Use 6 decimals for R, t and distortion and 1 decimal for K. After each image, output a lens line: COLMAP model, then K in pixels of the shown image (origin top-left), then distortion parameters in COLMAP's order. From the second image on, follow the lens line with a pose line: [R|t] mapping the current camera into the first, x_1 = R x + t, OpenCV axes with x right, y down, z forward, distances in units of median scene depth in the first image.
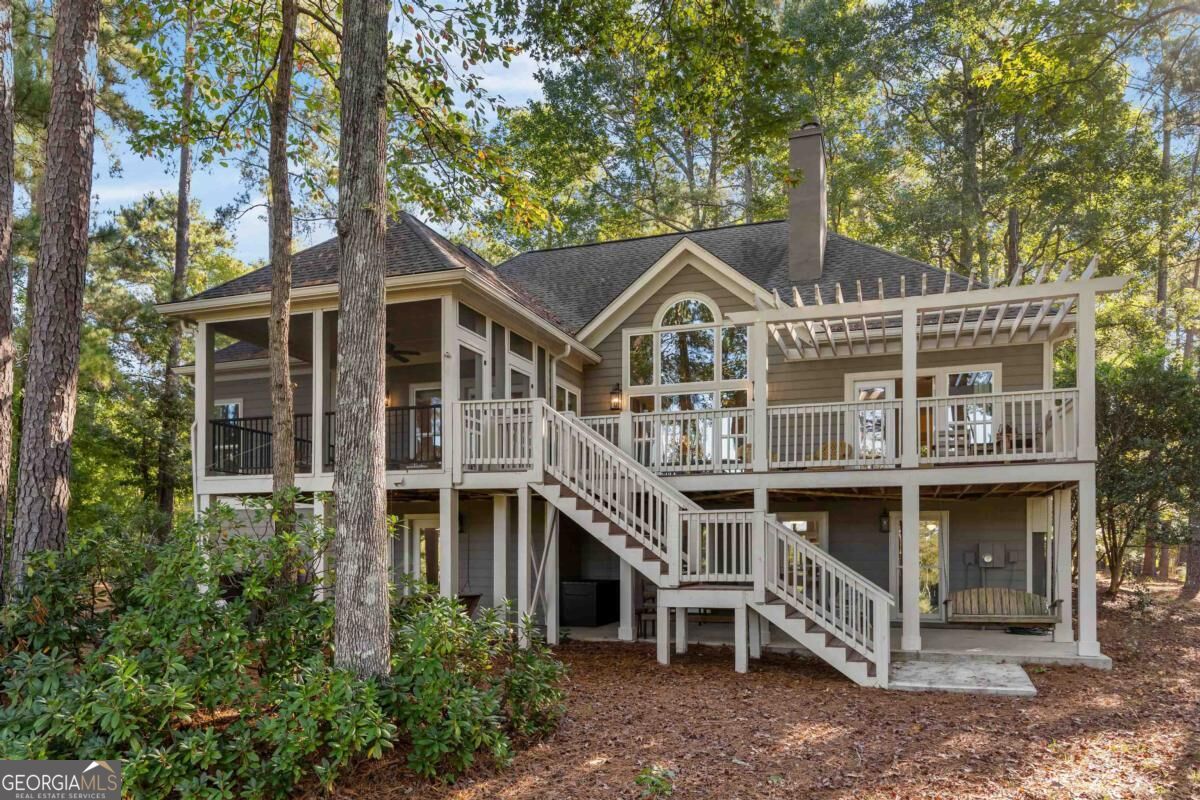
lens RADIAL K [[795.1, 0, 601.9], [0, 795.1, 432.3], [0, 0, 1]] dist [-0.003520, -0.004072]
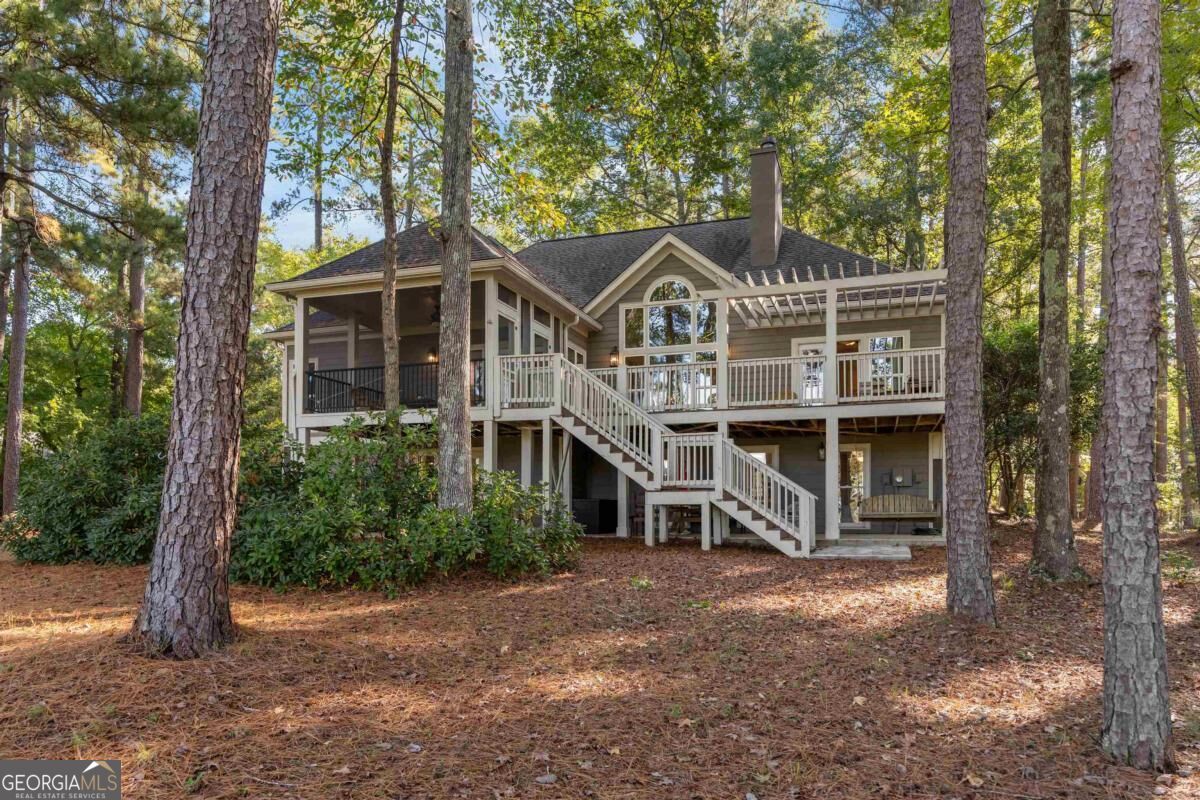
lens RADIAL K [[842.0, 0, 600.0], [0, 842.0, 399.9], [0, 0, 1]] dist [-0.006377, 0.000792]
pose [[0.999972, 0.001105, 0.007439, -0.017616], [-0.000937, 0.999747, -0.022487, 0.065480], [-0.007462, 0.022479, 0.999719, -0.415020]]
